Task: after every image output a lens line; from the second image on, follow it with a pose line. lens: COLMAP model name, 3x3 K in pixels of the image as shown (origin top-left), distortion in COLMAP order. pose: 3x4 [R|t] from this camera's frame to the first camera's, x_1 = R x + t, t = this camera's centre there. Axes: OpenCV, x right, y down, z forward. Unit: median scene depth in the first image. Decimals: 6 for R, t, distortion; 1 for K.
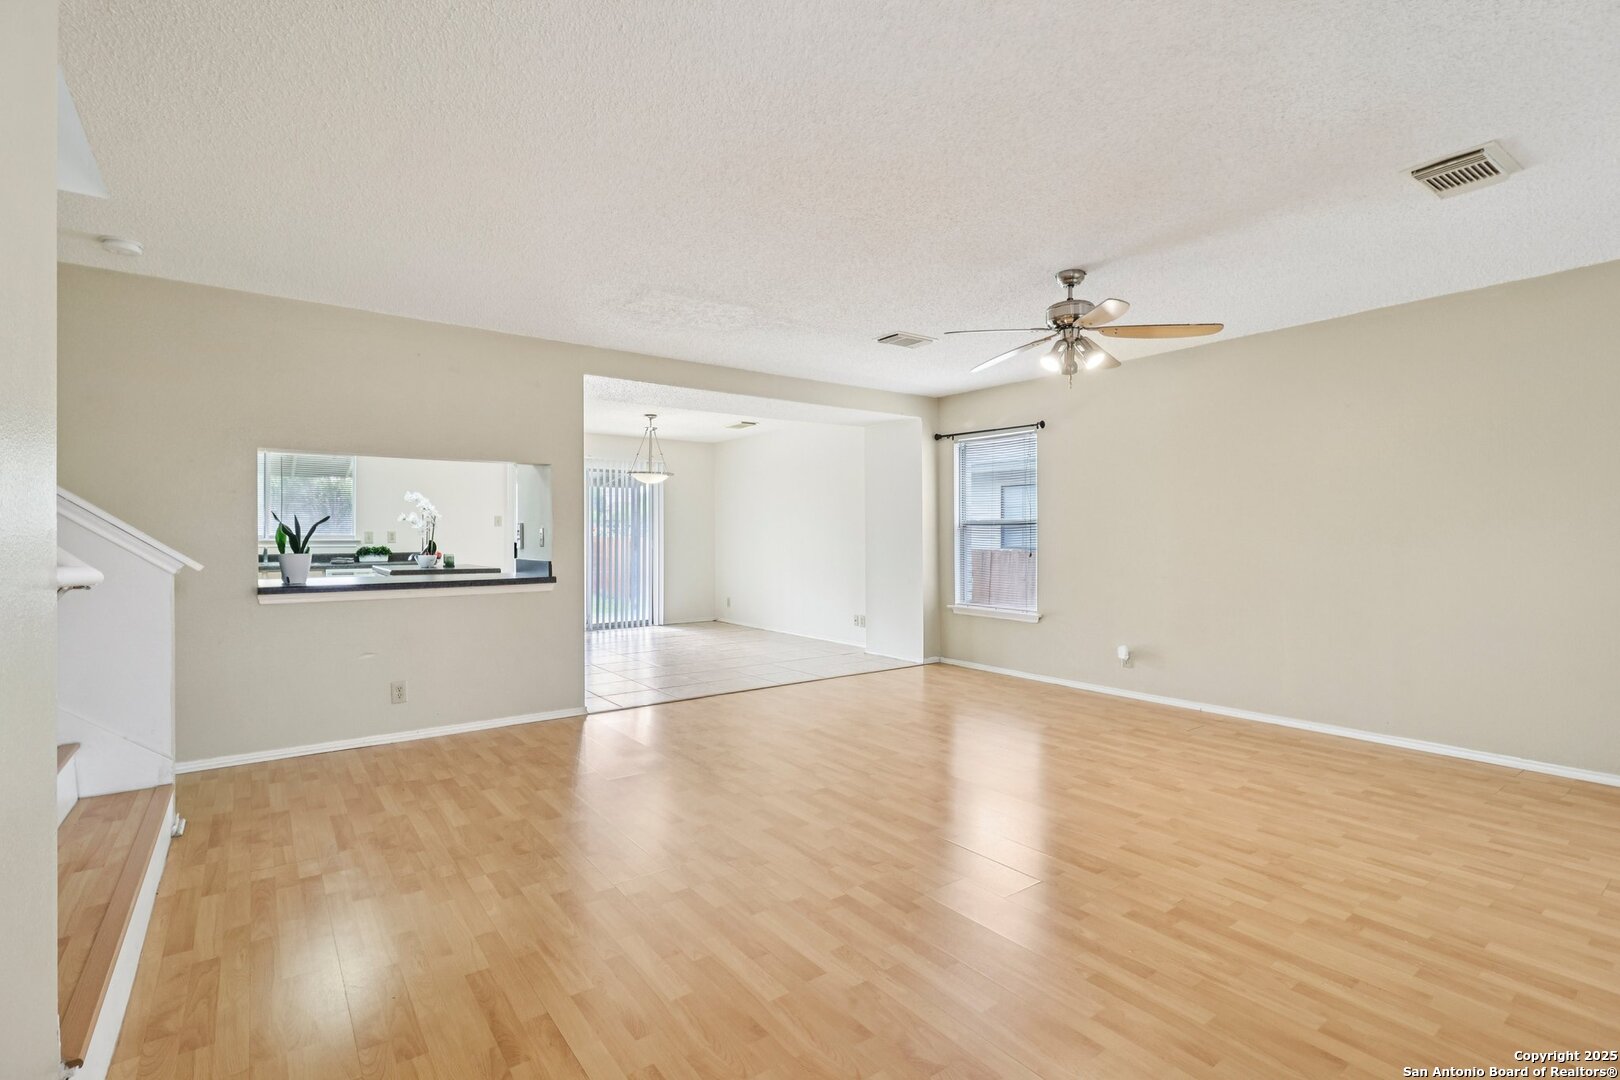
lens RADIAL K [[746.1, 0, 815.1], [0, 746.1, 534.8], [0, 0, 1]] dist [-0.002183, -0.000178]
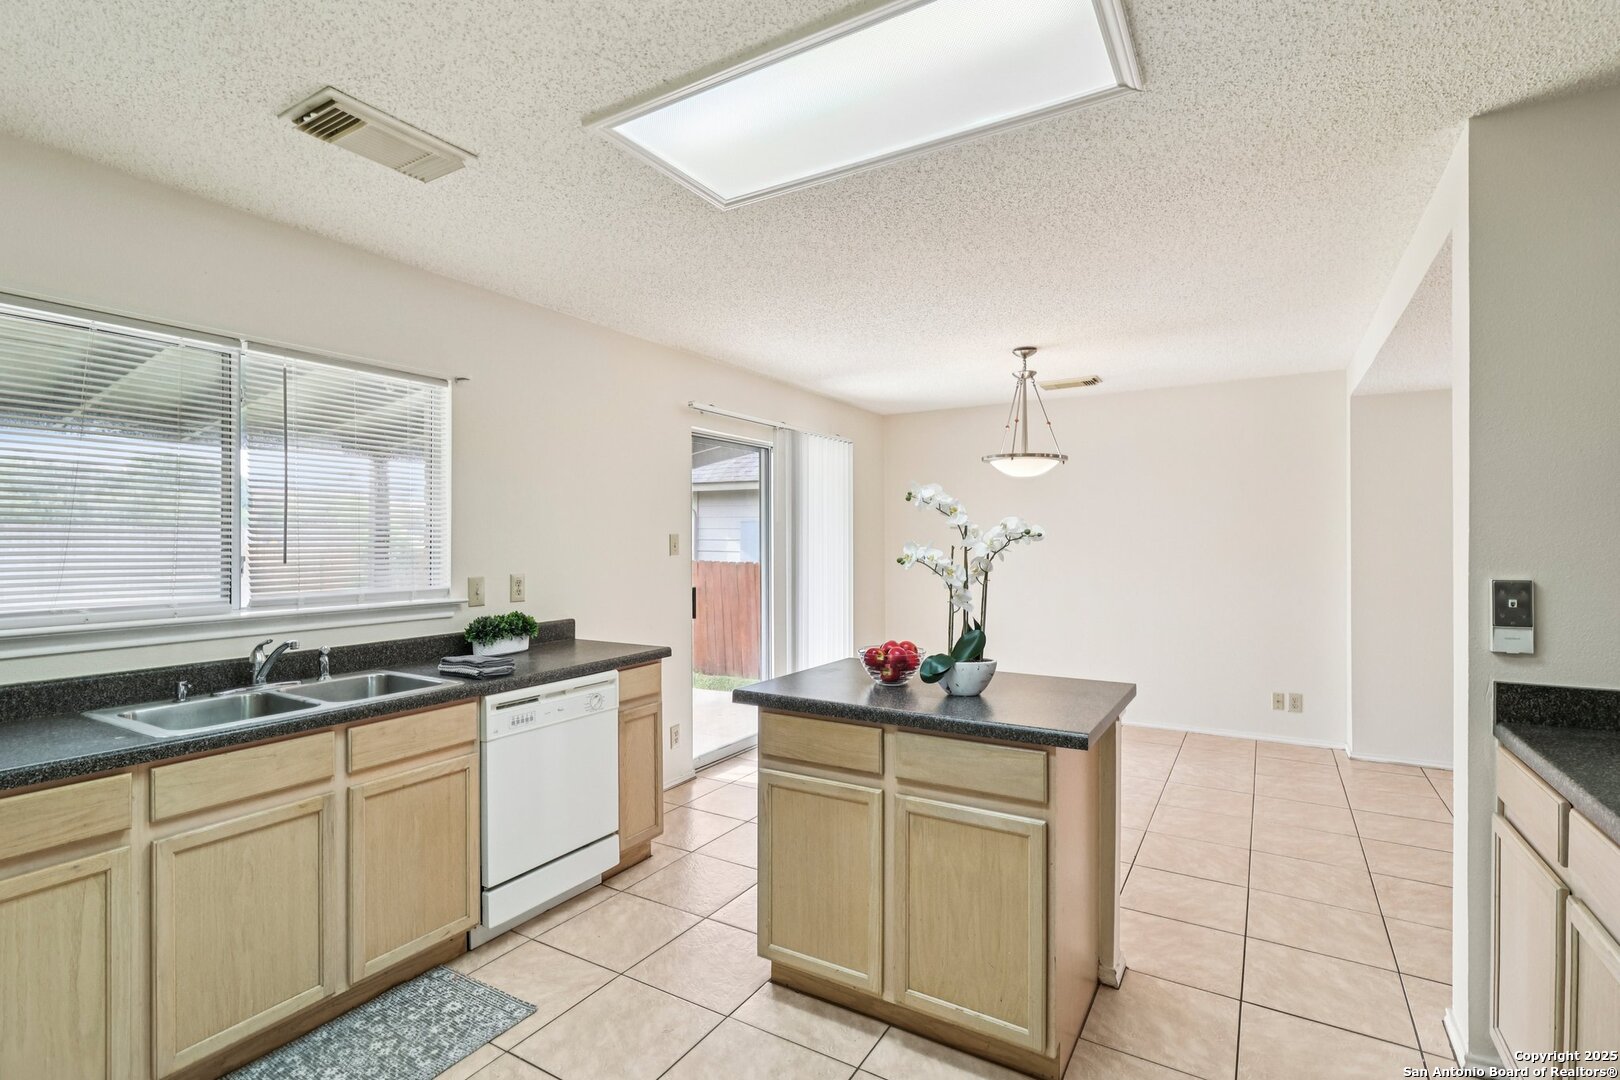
lens RADIAL K [[781.8, 0, 823.5], [0, 781.8, 540.5], [0, 0, 1]] dist [-0.002739, -0.000599]
pose [[0.921839, -0.001885, 0.387567, -0.928929], [0.000955, 0.999996, 0.002592, -0.039151], [-0.387571, -0.002019, 0.921838, 0.853700]]
